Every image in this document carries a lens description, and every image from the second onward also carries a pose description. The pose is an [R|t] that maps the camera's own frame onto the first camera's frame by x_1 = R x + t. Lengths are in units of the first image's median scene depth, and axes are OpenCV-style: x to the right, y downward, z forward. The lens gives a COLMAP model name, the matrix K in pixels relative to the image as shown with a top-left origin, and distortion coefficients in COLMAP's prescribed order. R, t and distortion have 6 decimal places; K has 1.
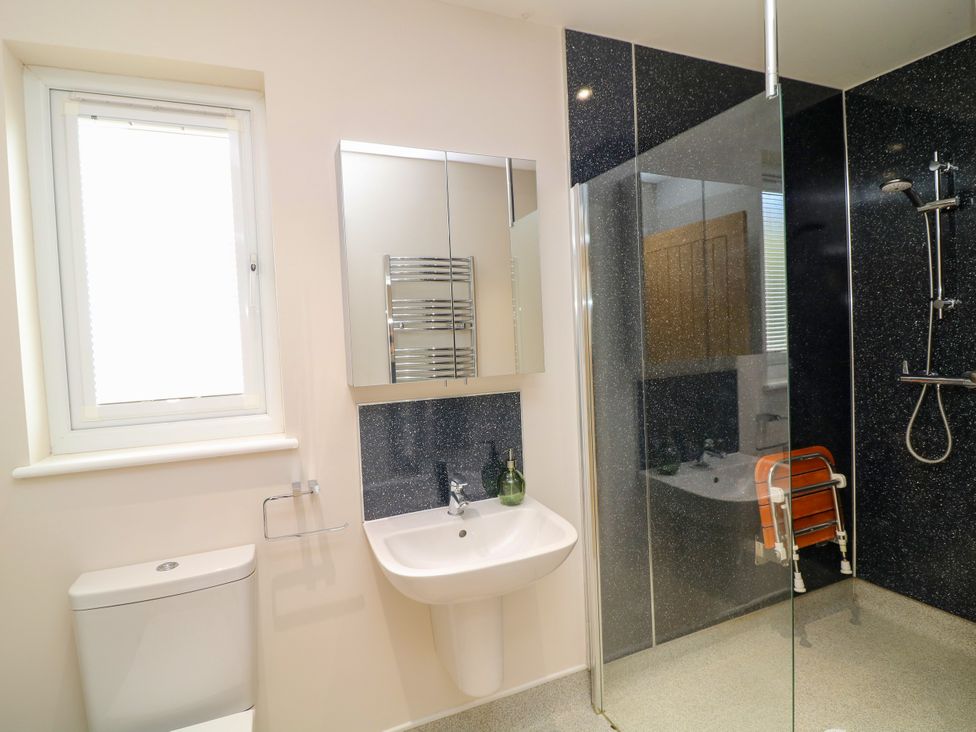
lens RADIAL K [[510.8, 0, 487.2], [0, 510.8, 357.3], [0, 0, 1]] dist [0.001063, -0.015455]
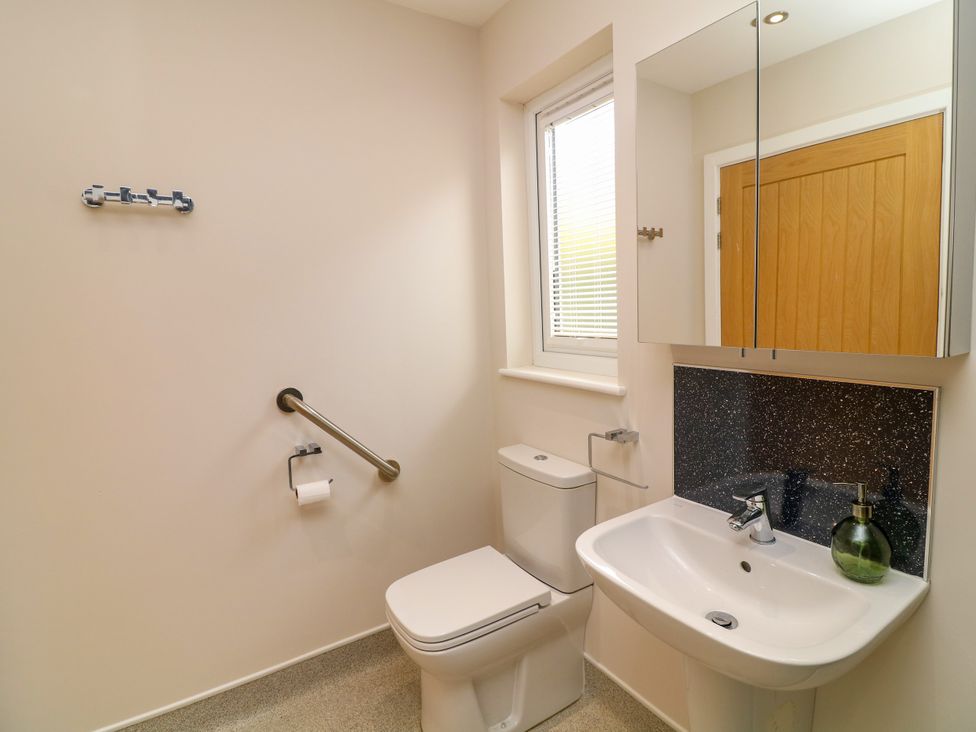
lens RADIAL K [[510.8, 0, 487.2], [0, 510.8, 357.3], [0, 0, 1]] dist [0.001063, -0.015455]
pose [[0.155457, 0.134728, -0.978612, 0.577995], [-0.009219, 0.990810, 0.134943, -0.036352], [0.987800, -0.011956, 0.155271, 0.566134]]
